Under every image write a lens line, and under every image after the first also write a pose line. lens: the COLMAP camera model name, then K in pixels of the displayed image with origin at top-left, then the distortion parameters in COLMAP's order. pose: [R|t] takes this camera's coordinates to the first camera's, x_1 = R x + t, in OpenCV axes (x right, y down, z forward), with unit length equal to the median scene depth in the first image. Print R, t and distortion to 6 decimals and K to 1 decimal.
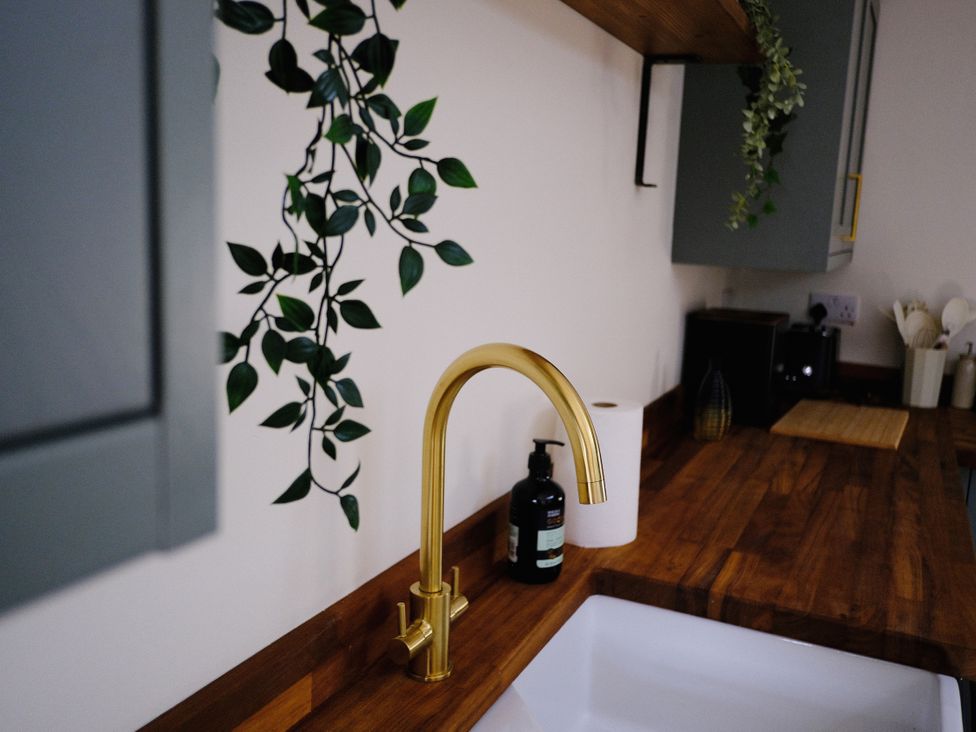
lens RADIAL K [[933.8, 0, 490.5], [0, 933.8, 366.3], [0, 0, 1]] dist [0.040091, 0.000000]
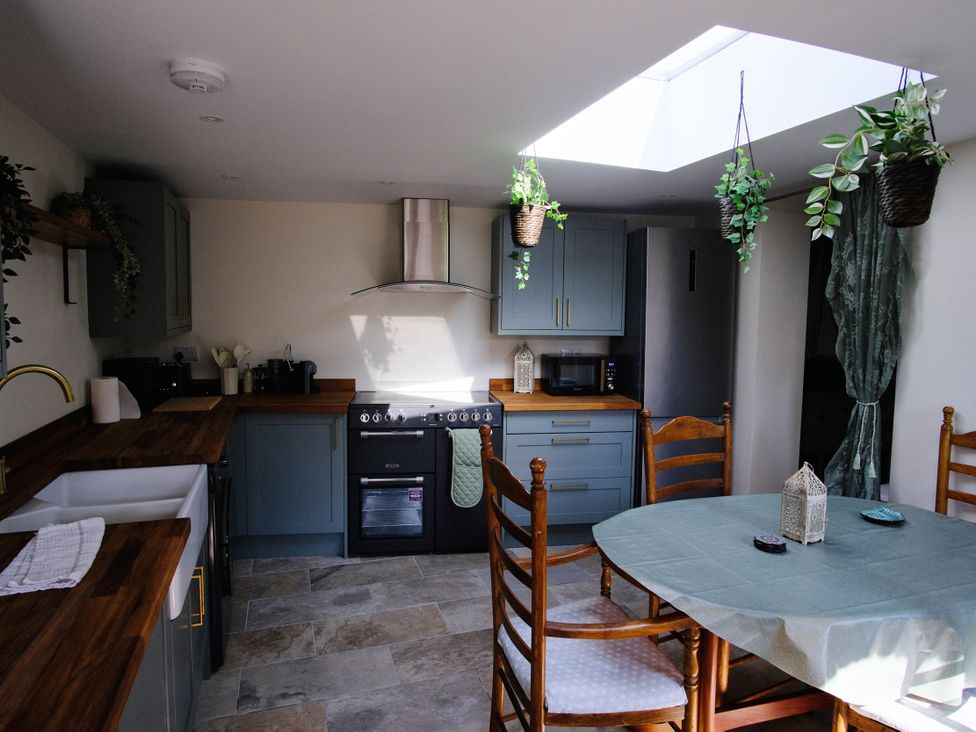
lens RADIAL K [[601.4, 0, 493.6], [0, 601.4, 358.8], [0, 0, 1]] dist [-0.031827, 0.005096]
pose [[0.714853, -0.089319, 0.693547, -0.103163], [0.129301, 0.991590, -0.005571, 0.074435], [-0.687217, 0.093658, 0.720390, -0.691133]]
